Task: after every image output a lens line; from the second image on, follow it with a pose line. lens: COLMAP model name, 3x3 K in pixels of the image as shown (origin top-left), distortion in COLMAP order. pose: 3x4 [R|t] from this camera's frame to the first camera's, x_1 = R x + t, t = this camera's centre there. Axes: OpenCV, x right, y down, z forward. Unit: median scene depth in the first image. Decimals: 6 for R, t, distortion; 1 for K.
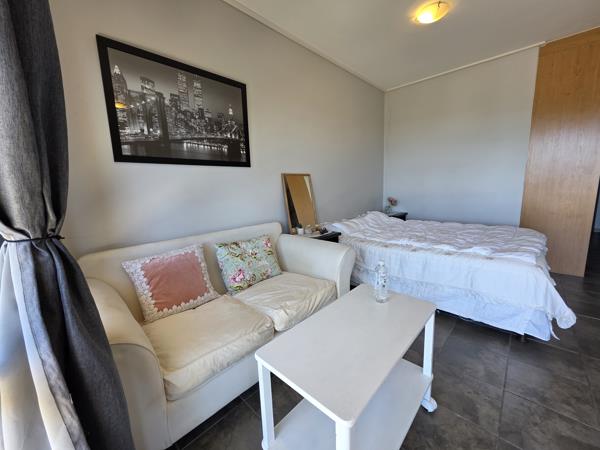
lens RADIAL K [[238.2, 0, 299.6], [0, 238.2, 222.2], [0, 0, 1]] dist [0.000988, 0.000035]
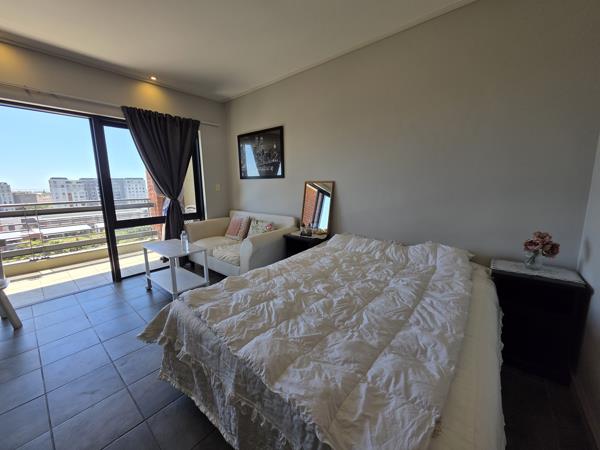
lens RADIAL K [[238.2, 0, 299.6], [0, 238.2, 222.2], [0, 0, 1]] dist [0.000988, 0.000035]
pose [[0.061884, 0.192656, -0.979313, 1.558356], [-0.143813, 0.972676, 0.182263, -0.281809], [0.987668, 0.129558, 0.087900, 1.138461]]
